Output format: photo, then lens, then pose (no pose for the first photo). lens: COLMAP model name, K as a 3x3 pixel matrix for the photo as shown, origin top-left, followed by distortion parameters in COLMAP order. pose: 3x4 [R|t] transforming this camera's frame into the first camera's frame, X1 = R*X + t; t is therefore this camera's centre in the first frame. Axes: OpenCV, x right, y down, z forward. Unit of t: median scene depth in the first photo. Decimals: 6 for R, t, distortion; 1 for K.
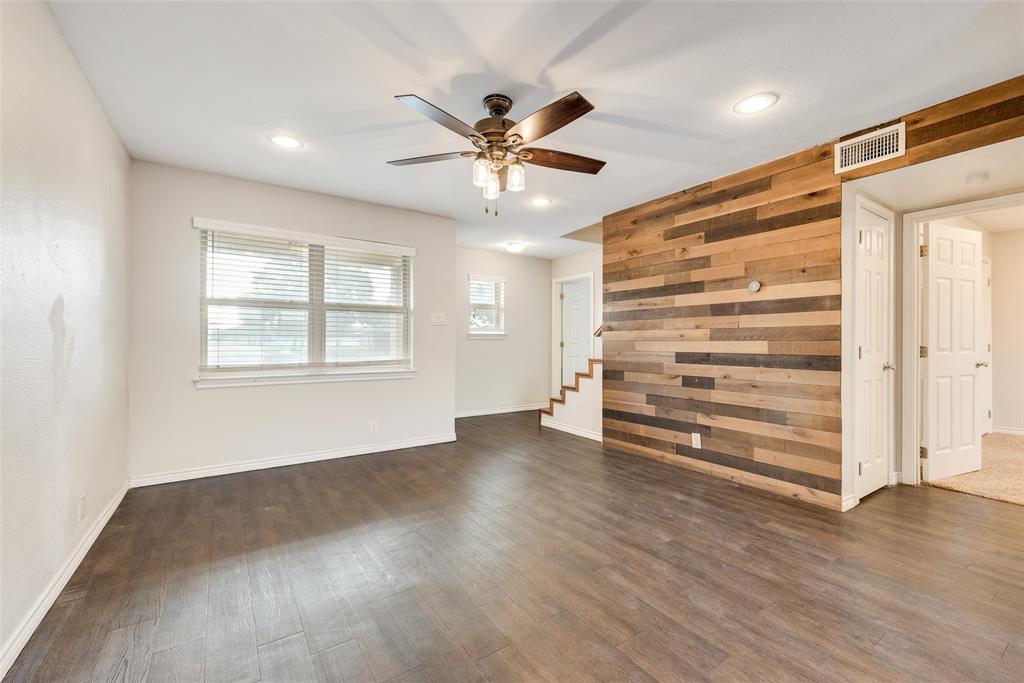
lens RADIAL K [[421.2, 0, 514.8], [0, 421.2, 338.6], [0, 0, 1]] dist [0.000526, -0.000070]
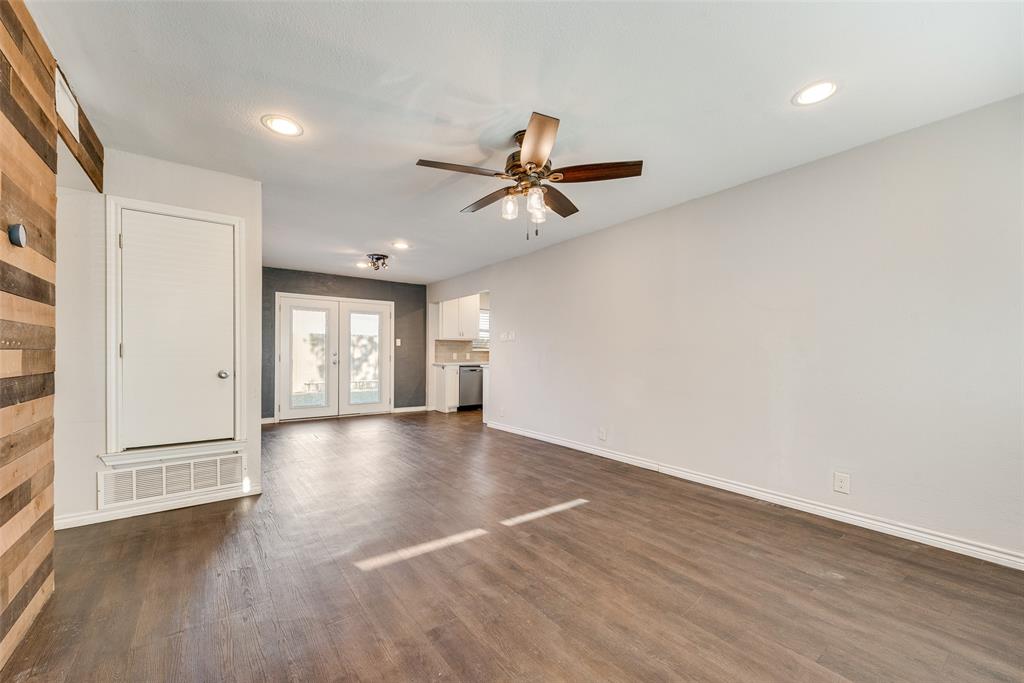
lens RADIAL K [[409.4, 0, 512.4], [0, 409.4, 352.2], [0, 0, 1]] dist [0.002039, 0.000003]
pose [[-0.998892, -0.005973, -0.046687, 0.027726], [-0.005444, 0.999920, -0.011444, 0.008912], [0.046752, -0.011177, -0.998844, 1.274605]]
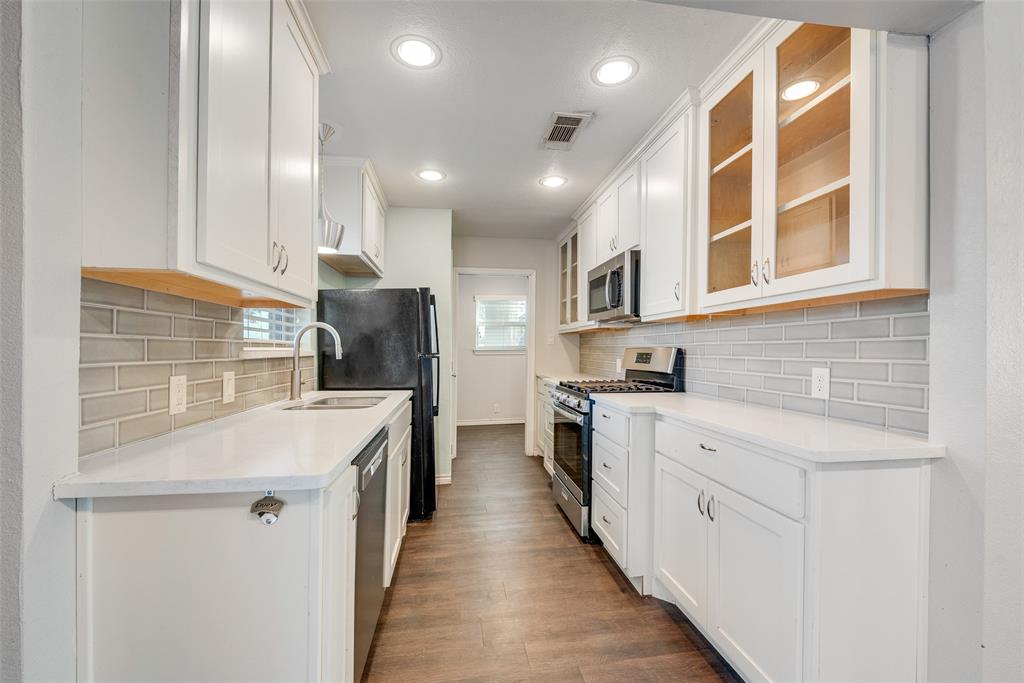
lens RADIAL K [[409.4, 0, 512.4], [0, 409.4, 352.2], [0, 0, 1]] dist [0.002039, 0.000003]
pose [[-0.438038, 0.004579, -0.898945, 0.428687], [0.007912, 0.999968, 0.001238, -0.028014], [0.898922, -0.006570, -0.438060, -0.533733]]
